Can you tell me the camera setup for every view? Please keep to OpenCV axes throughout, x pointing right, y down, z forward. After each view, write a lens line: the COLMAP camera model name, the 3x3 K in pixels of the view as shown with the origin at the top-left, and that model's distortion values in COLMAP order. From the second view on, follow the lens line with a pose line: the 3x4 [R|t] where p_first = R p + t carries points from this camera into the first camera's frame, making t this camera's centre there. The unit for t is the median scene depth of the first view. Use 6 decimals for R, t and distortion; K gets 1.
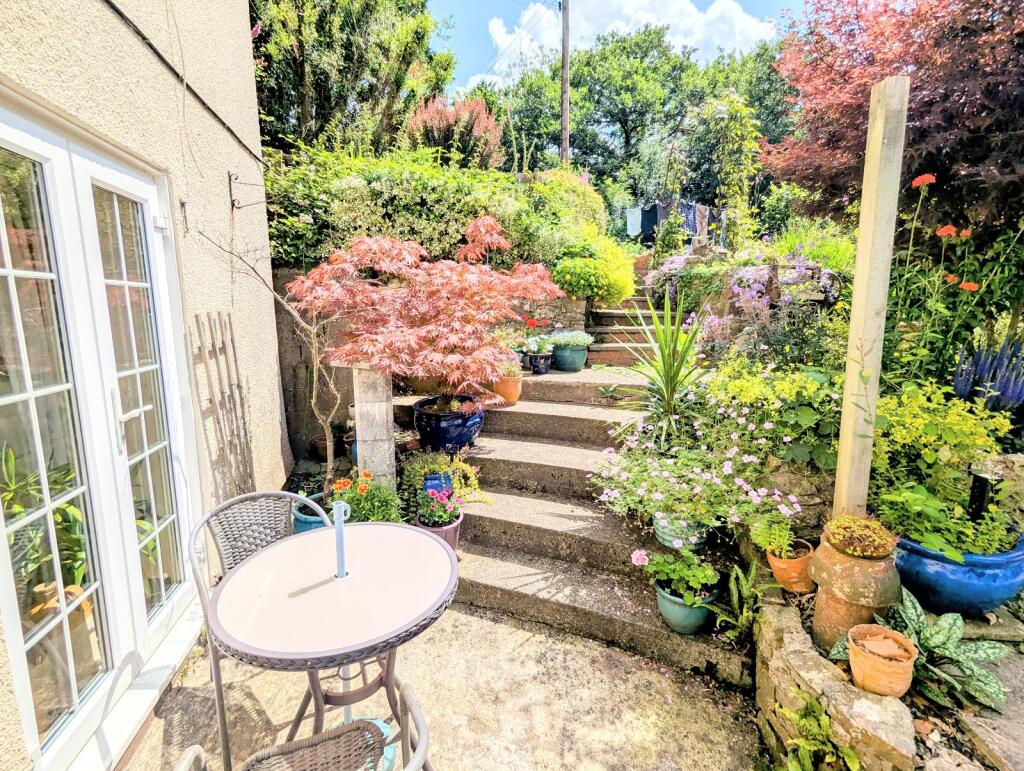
lens RADIAL K [[484.0, 0, 537.1], [0, 484.0, 383.0], [0, 0, 1]] dist [0.002076, 0.000005]
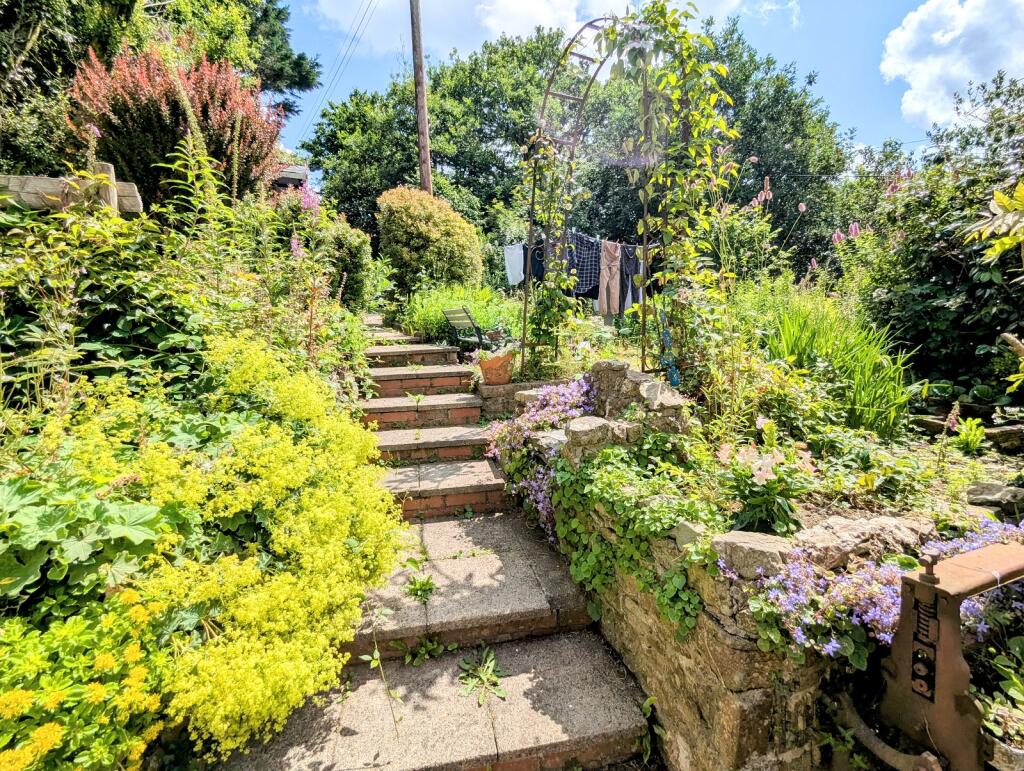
lens RADIAL K [[484.0, 0, 511.6], [0, 484.0, 383.6], [0, 0, 1]] dist [0.002076, 0.000005]
pose [[0.993596, -0.043721, 0.104193, 0.063579], [0.048108, 0.998042, -0.039969, -0.075170], [-0.102241, 0.044726, 0.993754, 0.179900]]
